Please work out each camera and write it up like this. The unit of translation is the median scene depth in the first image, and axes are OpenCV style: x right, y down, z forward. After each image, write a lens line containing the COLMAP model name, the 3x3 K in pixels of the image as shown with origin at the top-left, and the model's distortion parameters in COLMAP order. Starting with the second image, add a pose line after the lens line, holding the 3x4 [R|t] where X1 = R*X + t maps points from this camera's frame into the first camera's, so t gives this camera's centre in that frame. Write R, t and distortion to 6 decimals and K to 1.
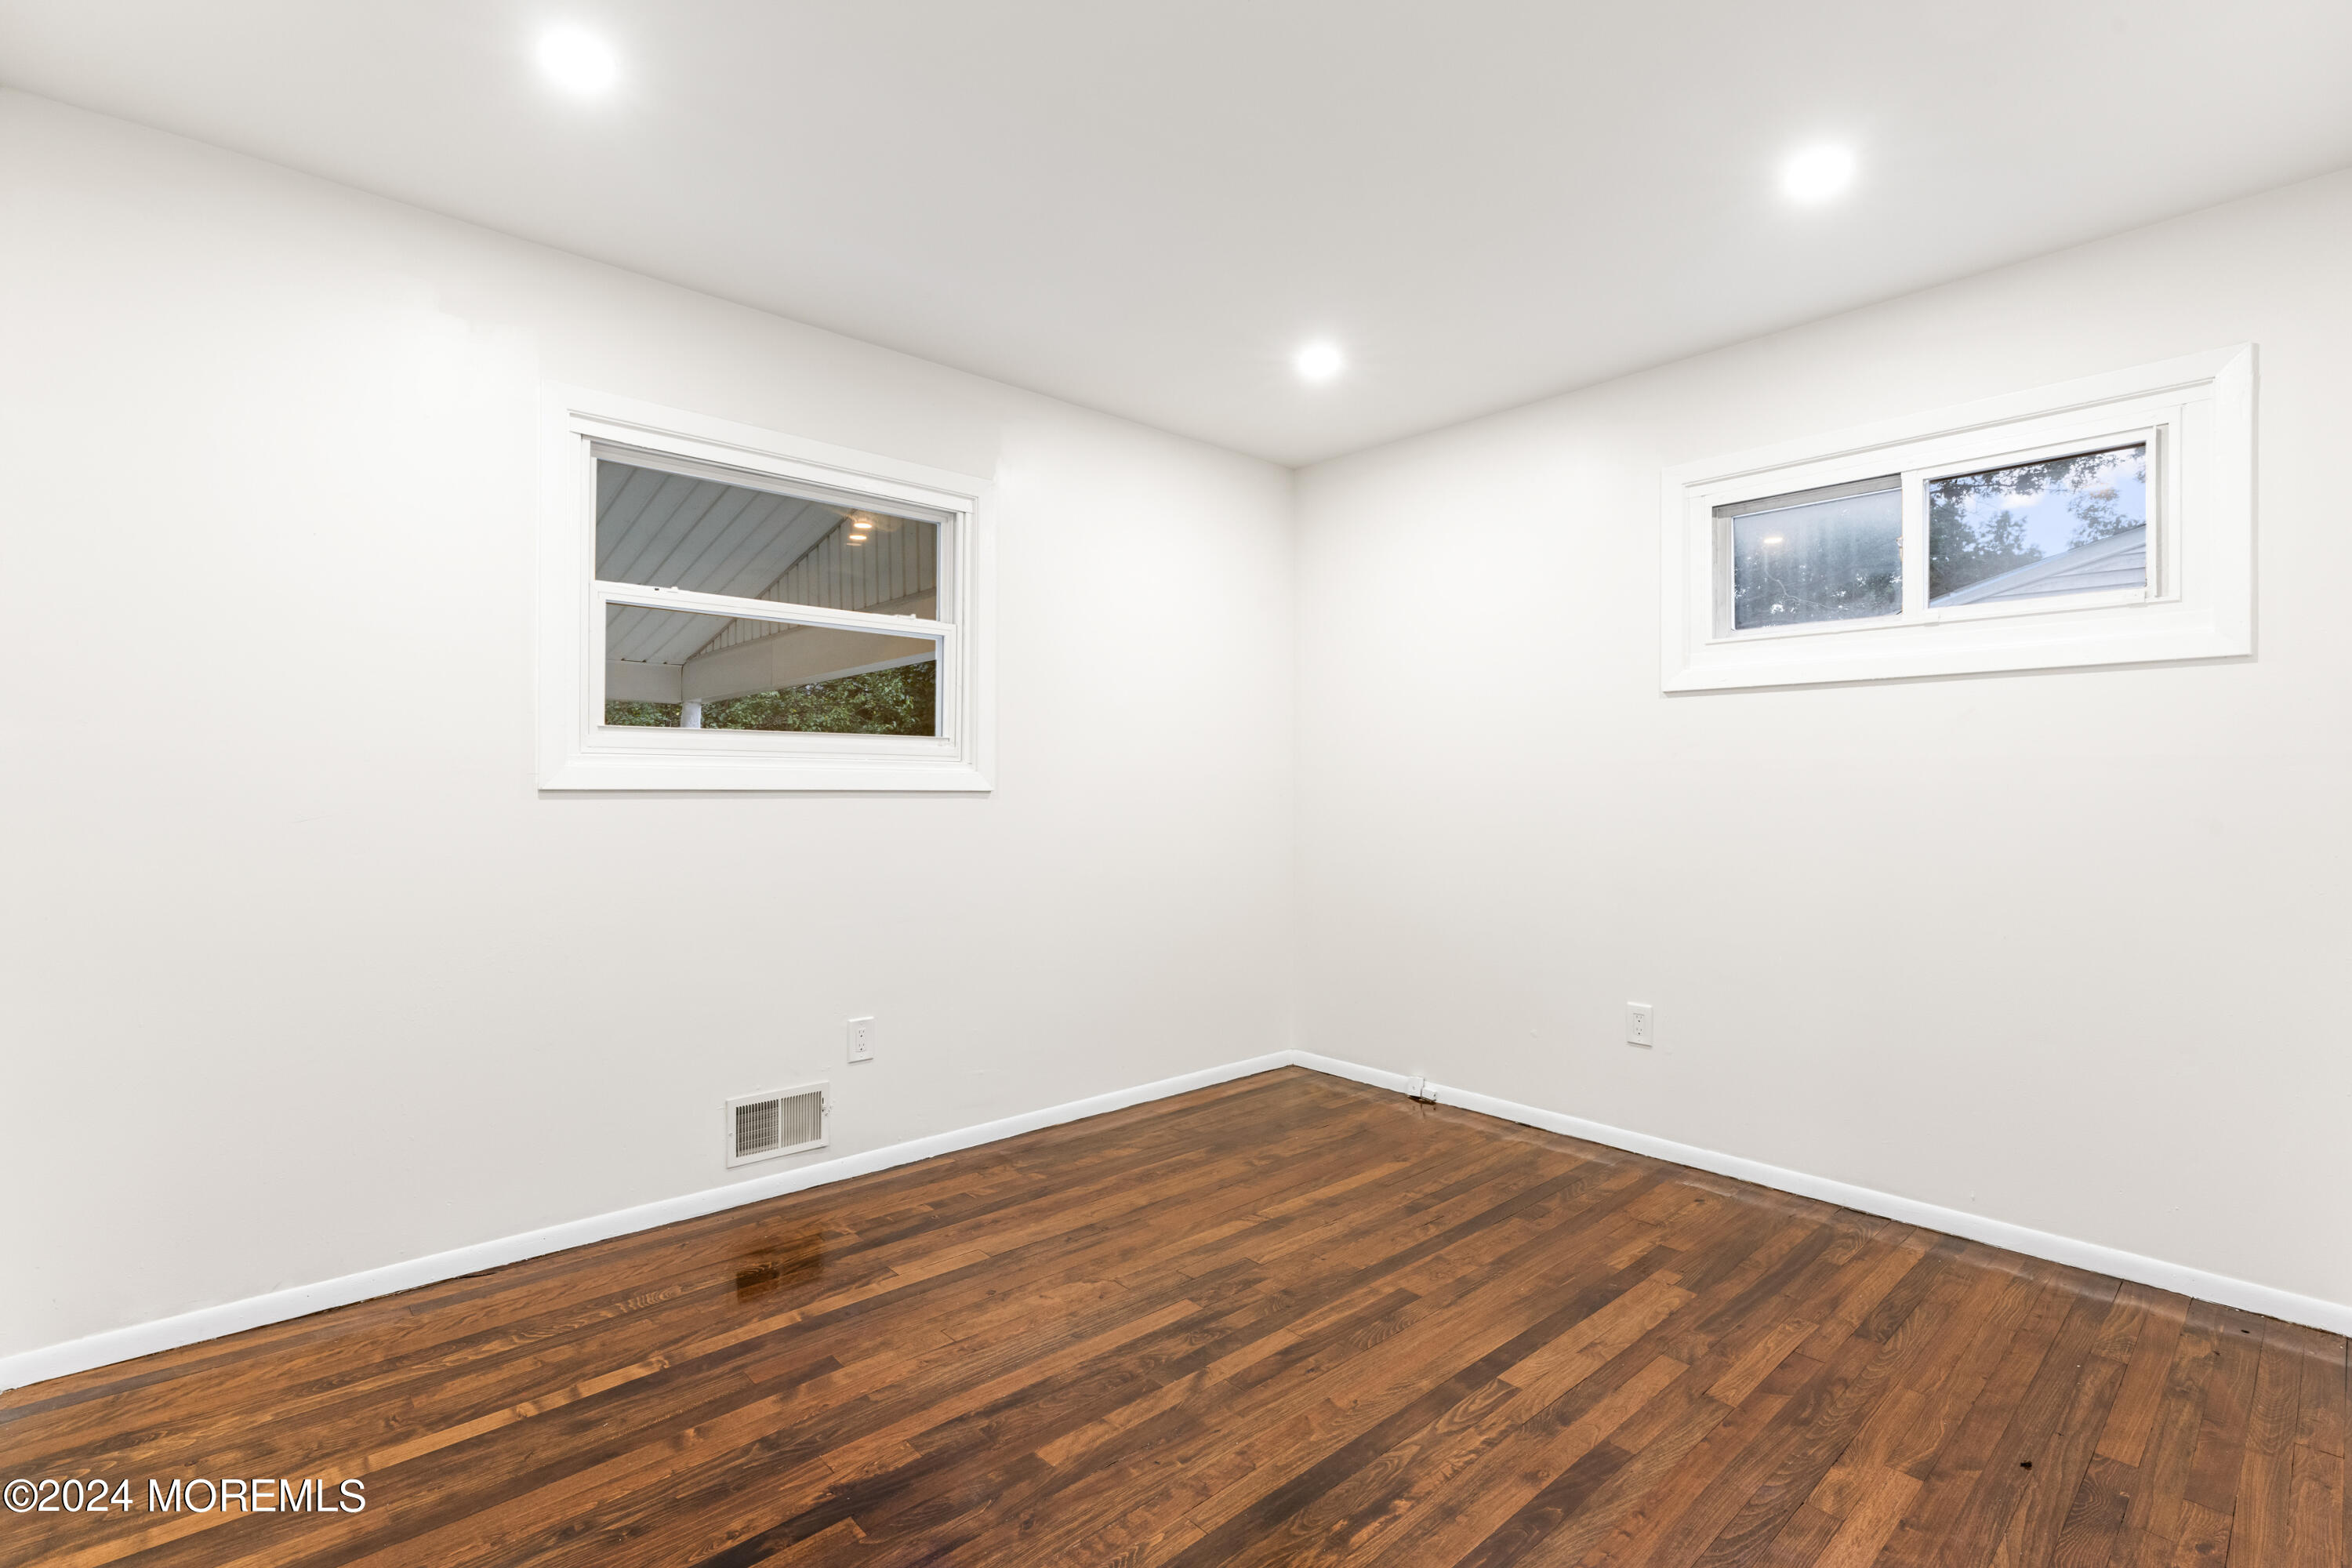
lens RADIAL K [[1073.3, 0, 1177.8], [0, 1073.3, 794.7], [0, 0, 1]] dist [-0.004032, 0.000061]
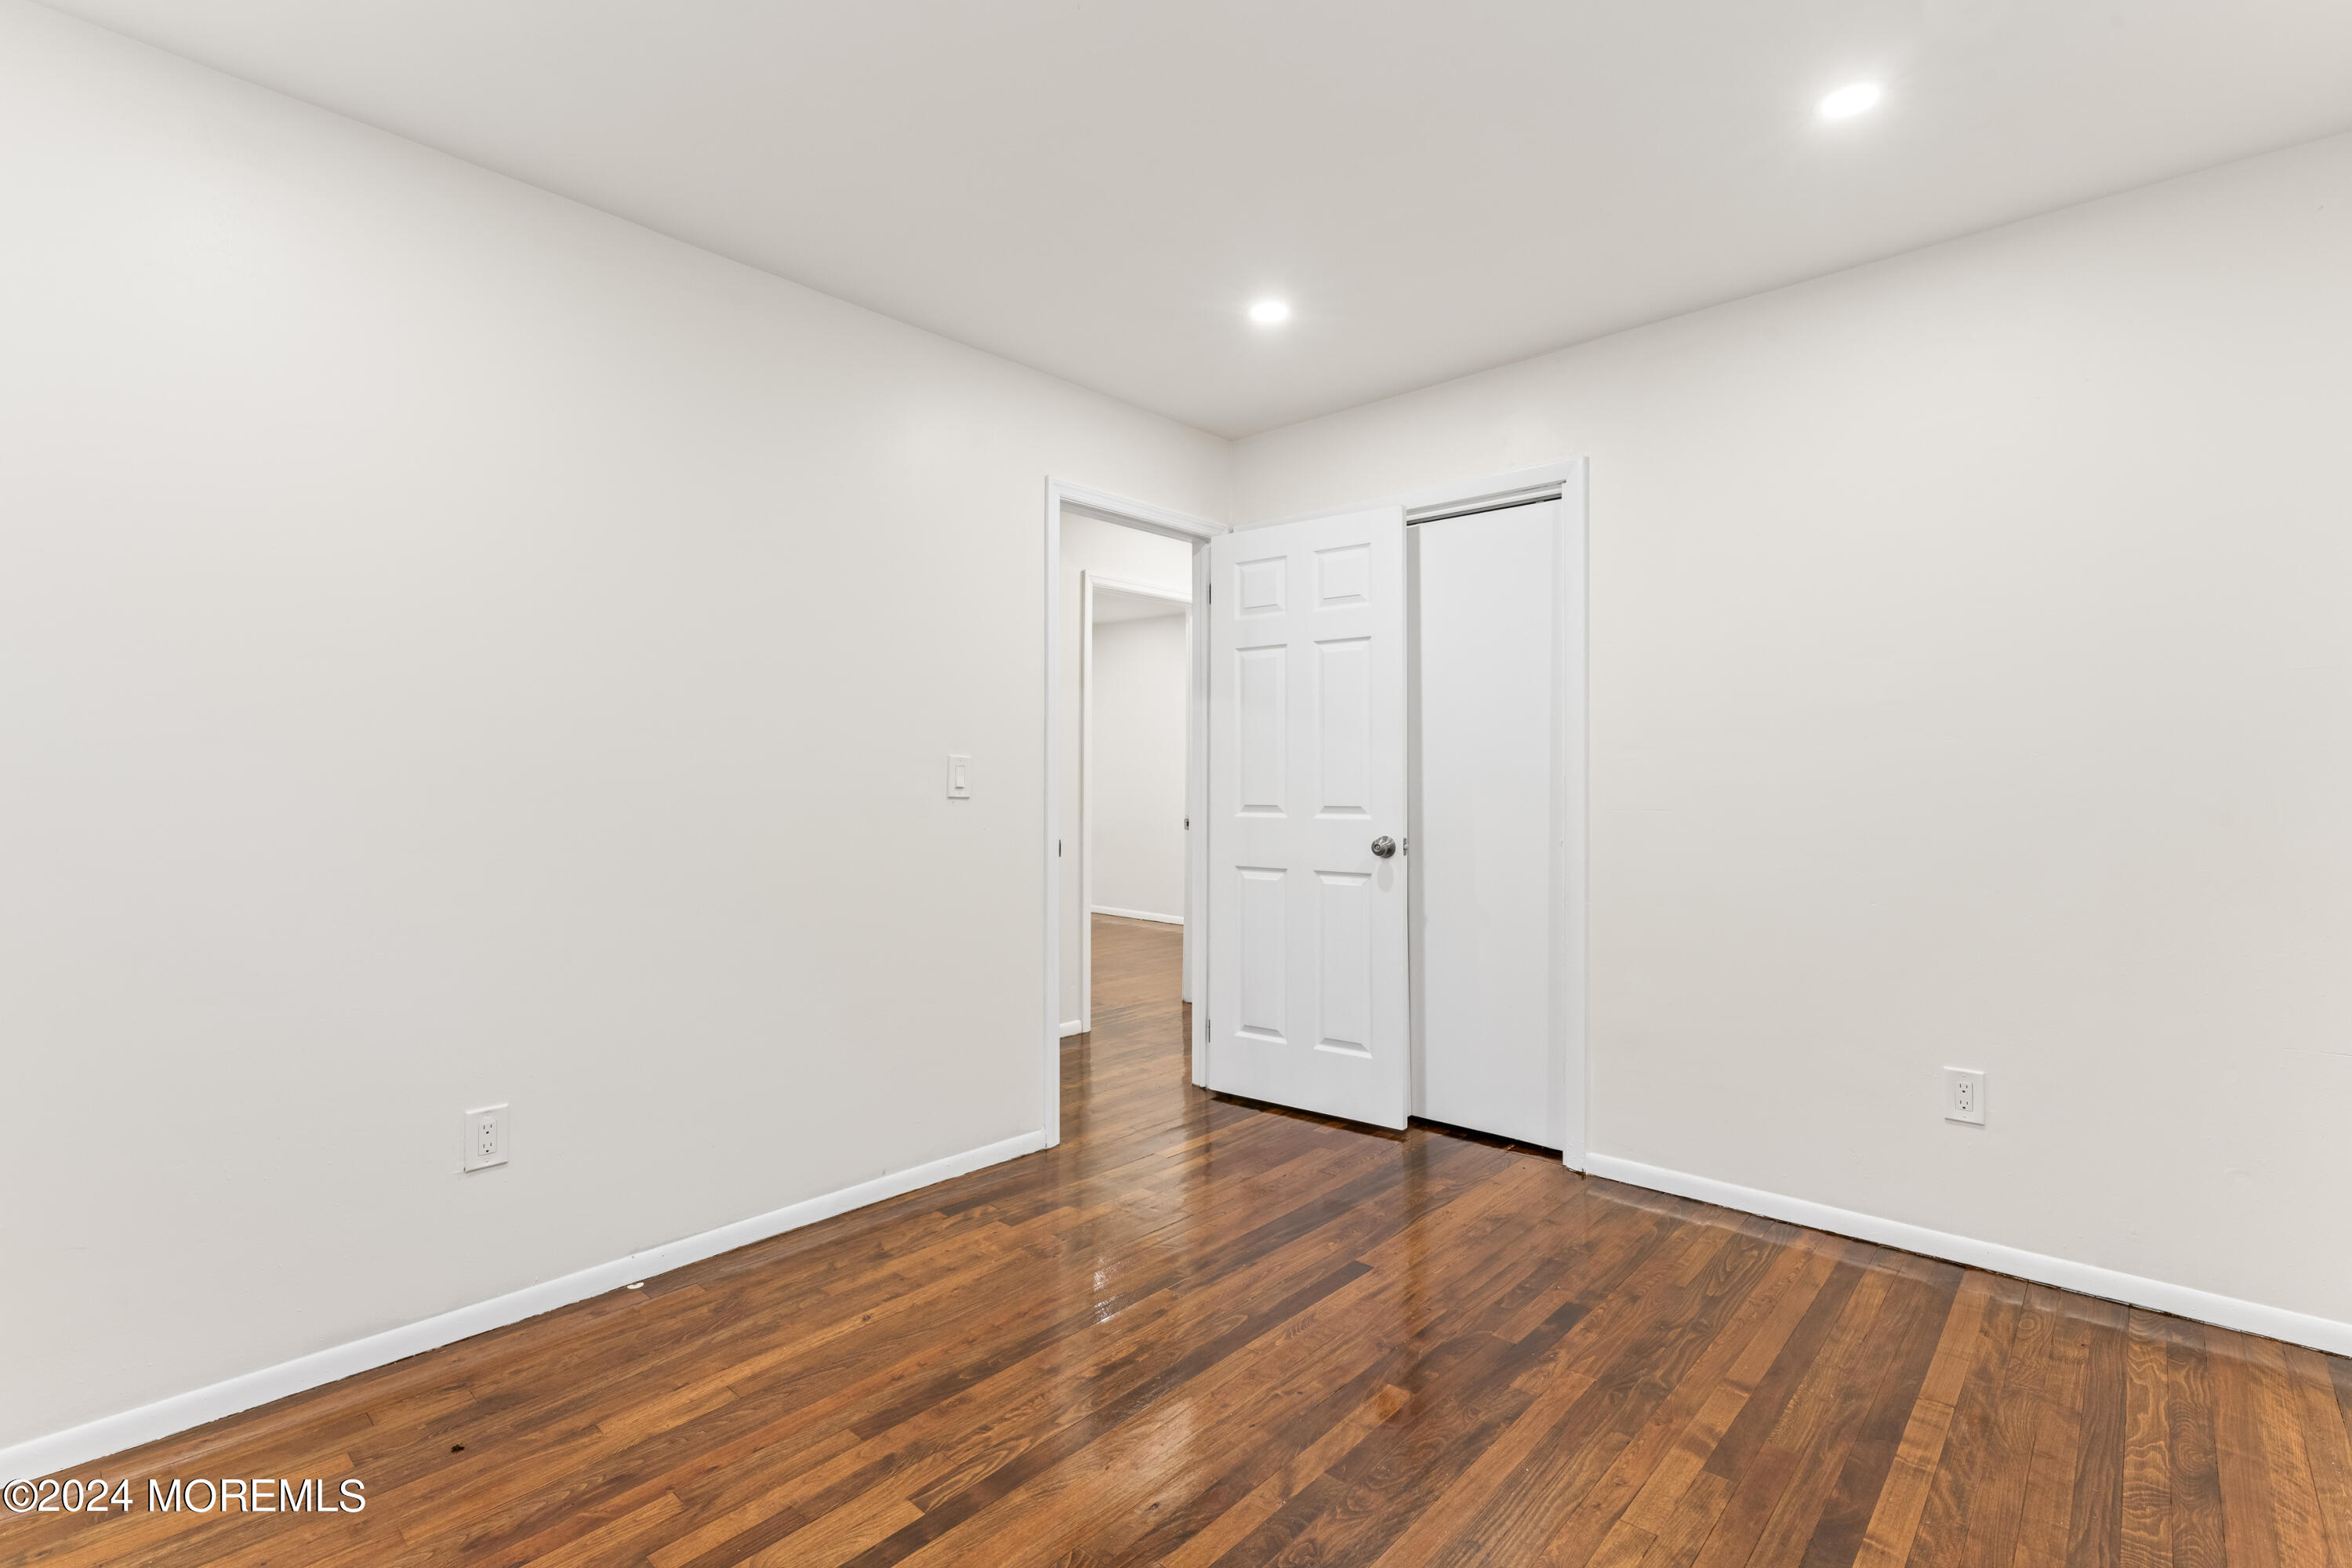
lens RADIAL K [[1073.3, 0, 1172.2], [0, 1073.3, 782.2], [0, 0, 1]] dist [-0.004032, 0.000061]
pose [[-0.995993, -0.002486, -0.089399, 0.189869], [-0.004163, 0.999819, 0.018579, -0.025272], [0.089336, 0.018876, -0.995823, 1.855450]]
